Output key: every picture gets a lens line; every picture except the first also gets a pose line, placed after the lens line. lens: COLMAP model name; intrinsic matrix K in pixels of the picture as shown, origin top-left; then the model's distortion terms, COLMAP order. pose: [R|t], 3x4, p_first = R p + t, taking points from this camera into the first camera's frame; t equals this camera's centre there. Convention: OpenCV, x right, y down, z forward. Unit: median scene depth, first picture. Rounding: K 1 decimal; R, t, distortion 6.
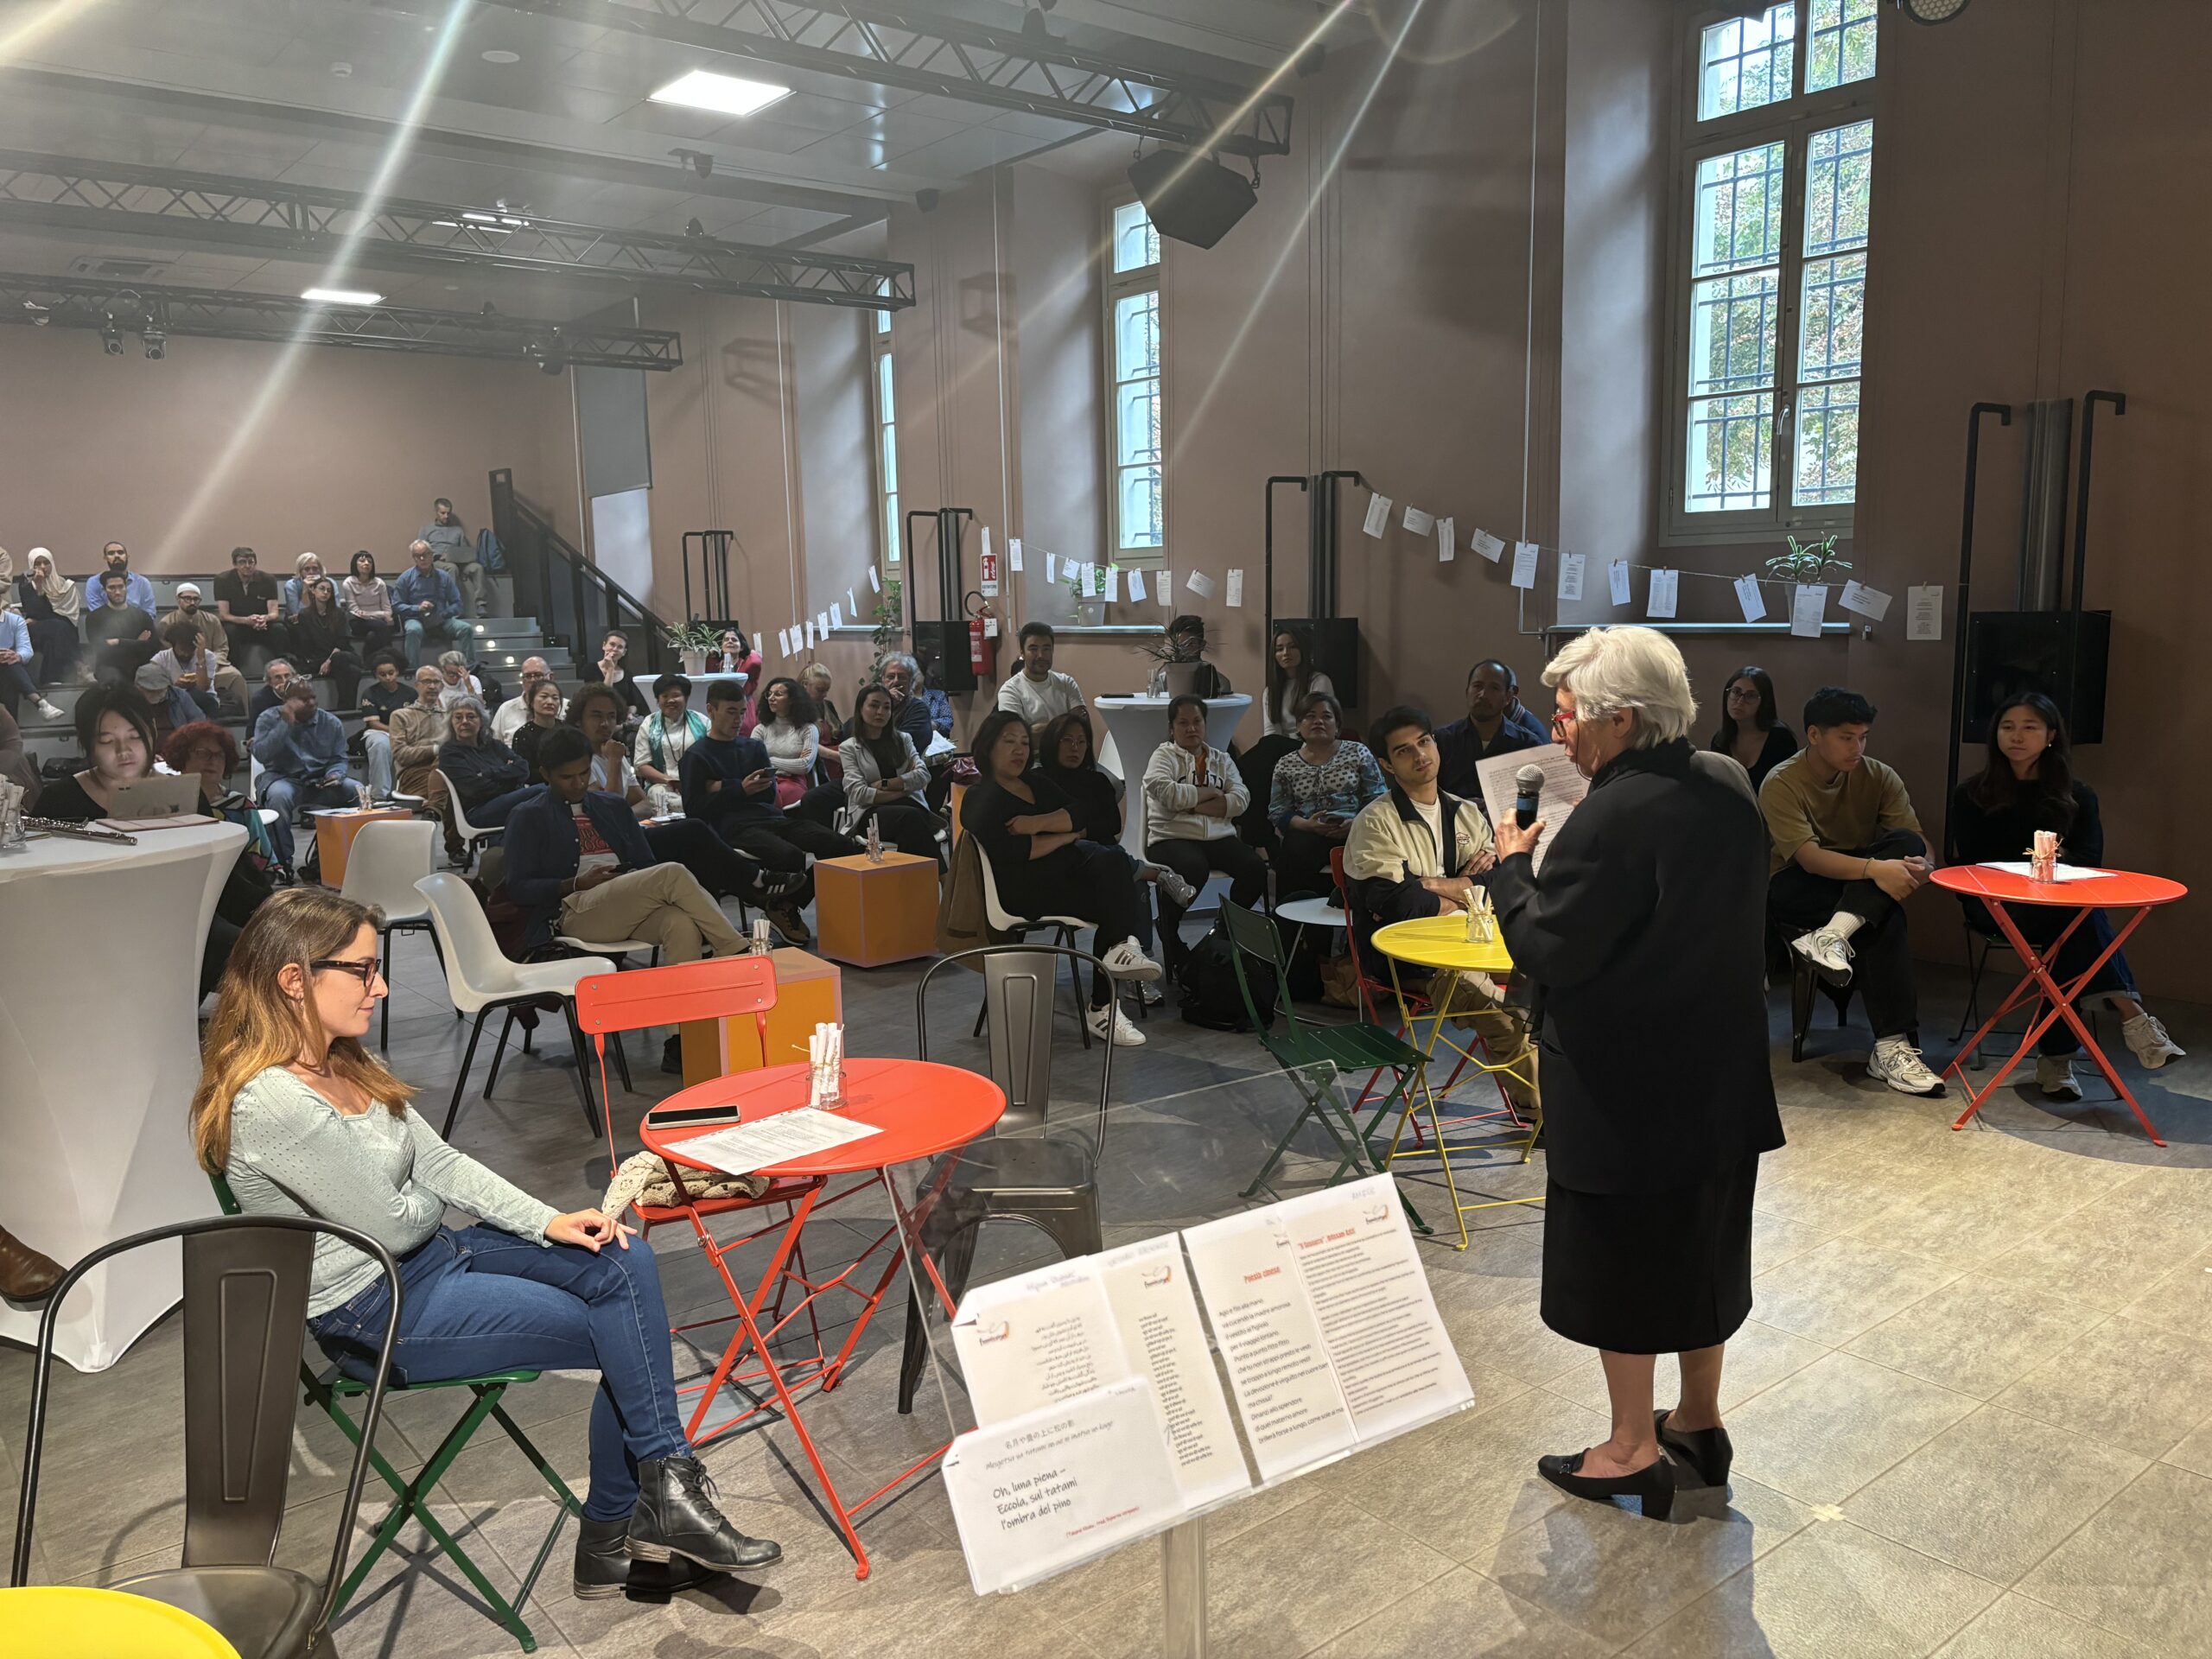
lens RADIAL K [[1665.3, 0, 1123.8], [0, 1665.3, 832.8], [0, 0, 1]] dist [0.027504, -0.004334]
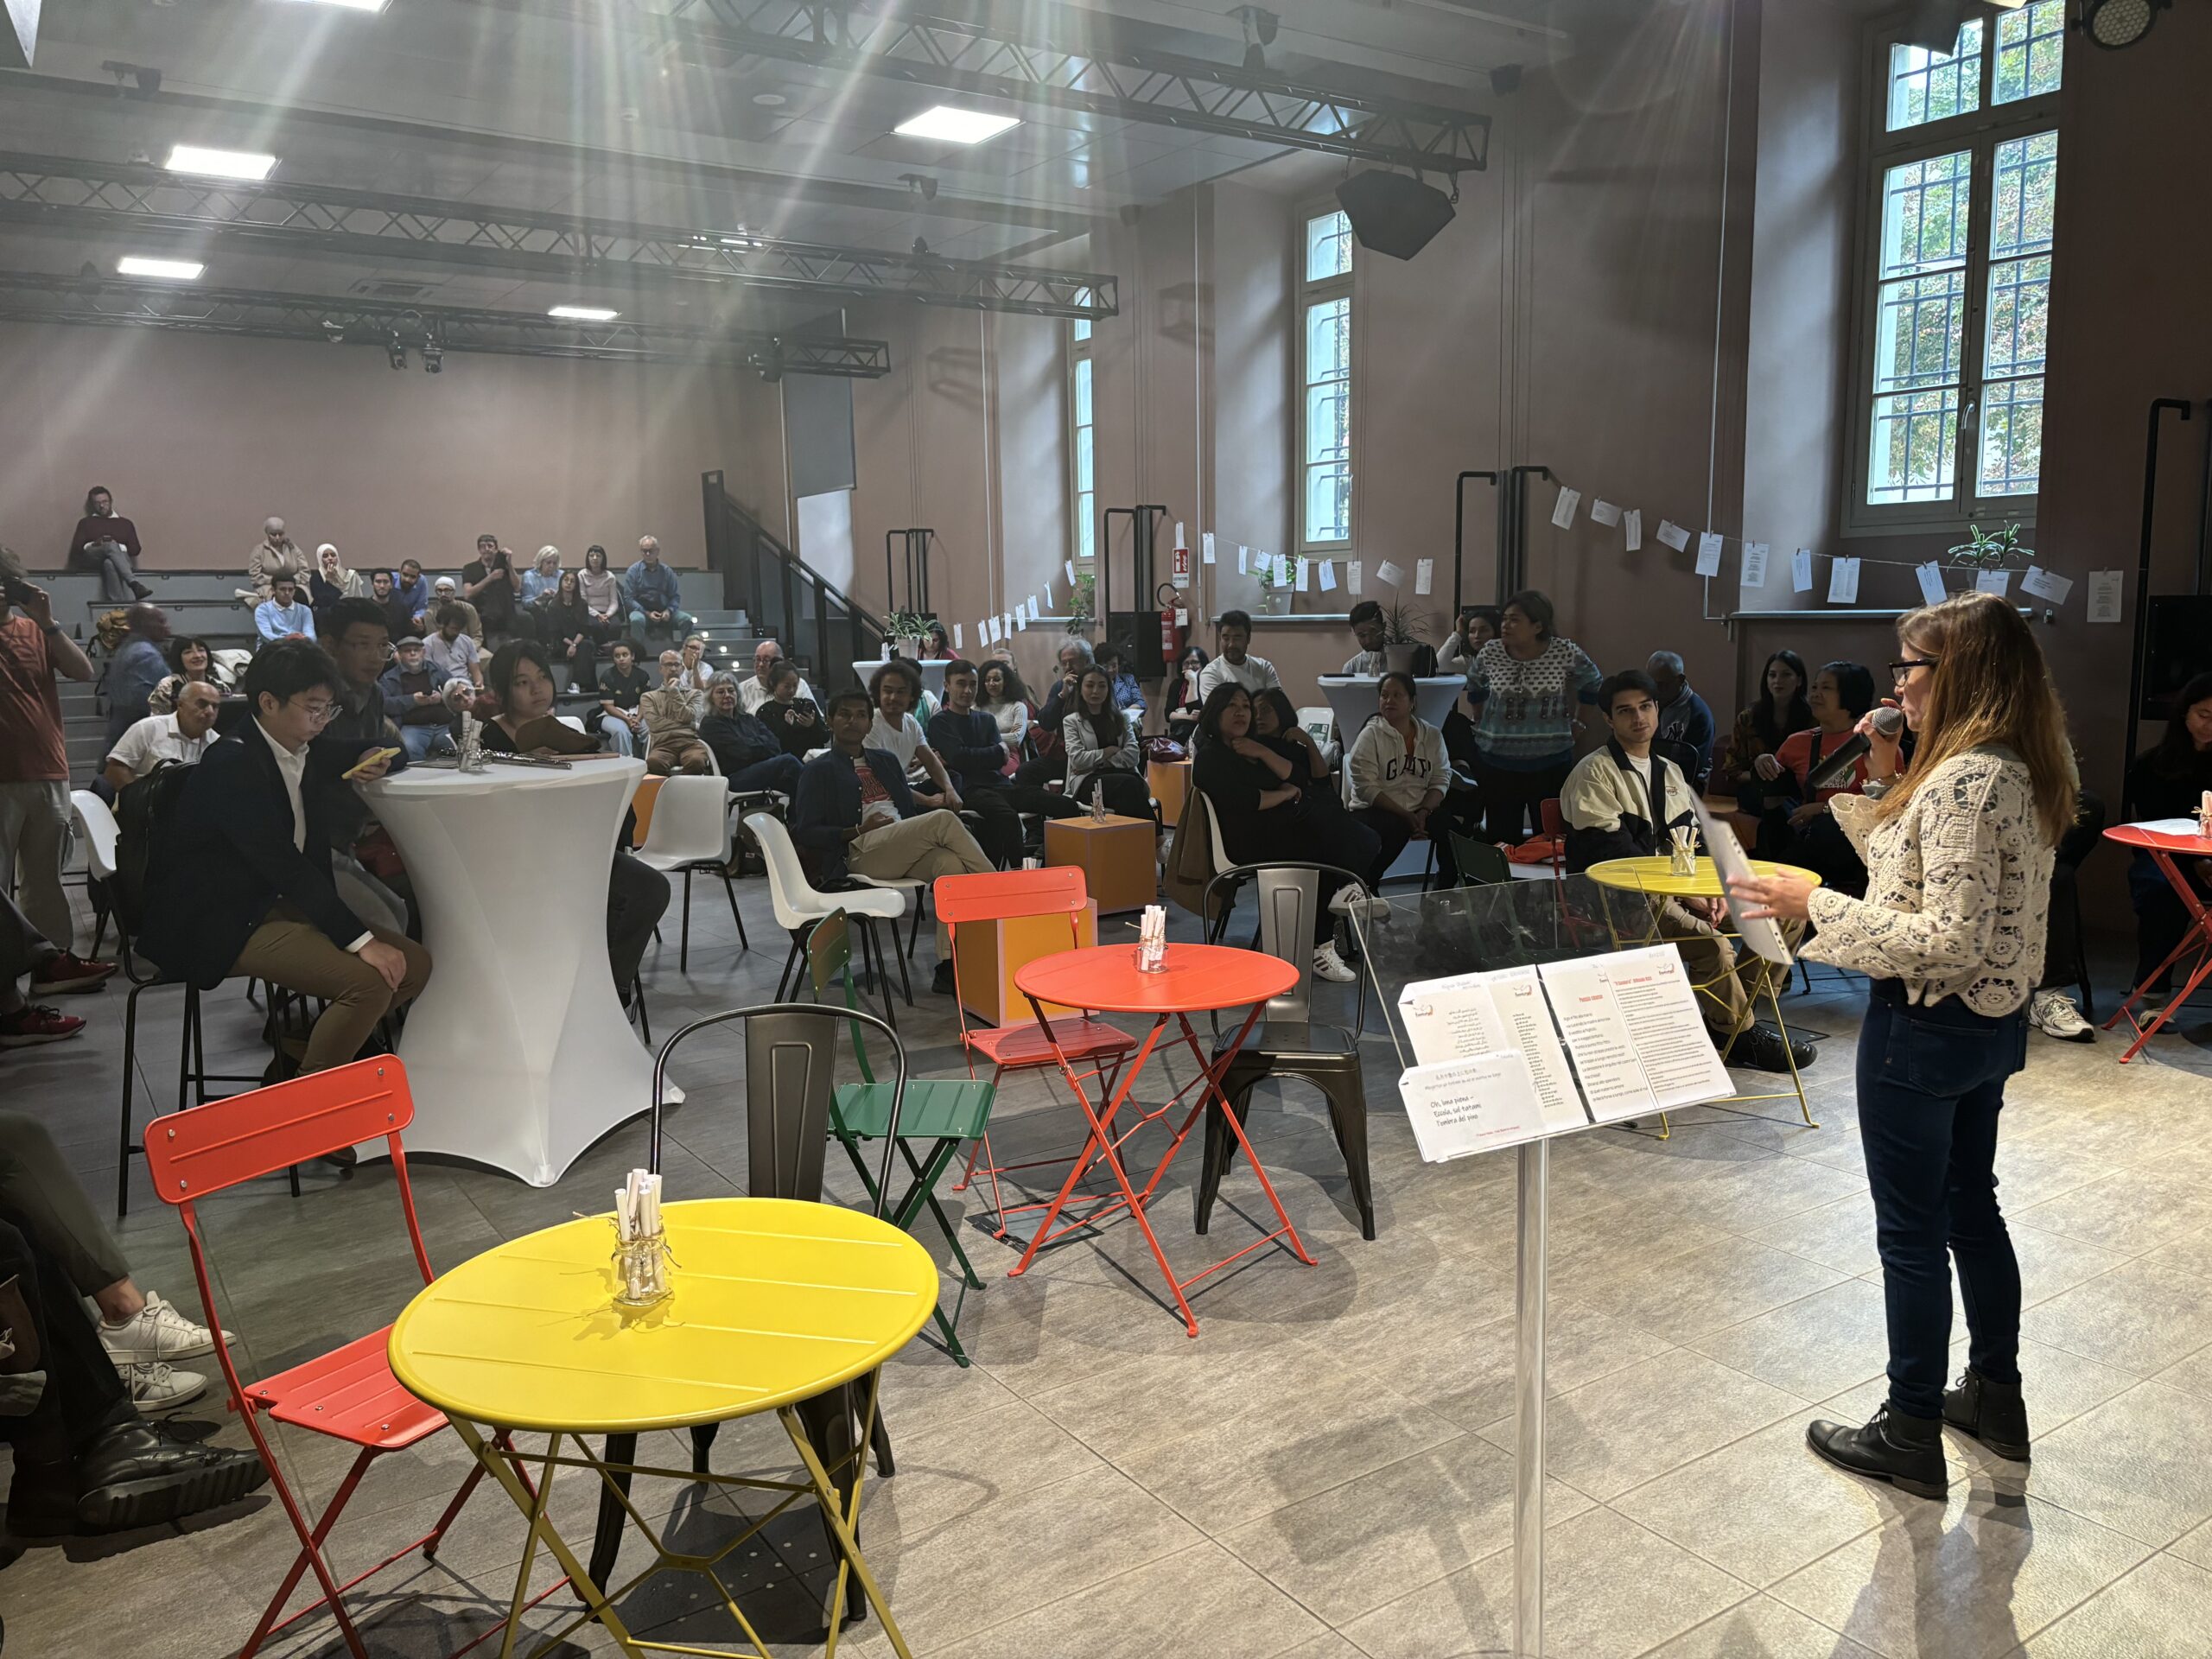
lens RADIAL K [[1671.1, 0, 1106.0], [0, 1671.1, 829.5], [0, 0, 1]] dist [0.053441, -0.064994]
pose [[0.995522, 0.016066, -0.093156, -0.036851], [-0.016413, 0.999861, -0.002970, 0.022596], [0.093095, 0.004486, 0.995647, -0.091928]]
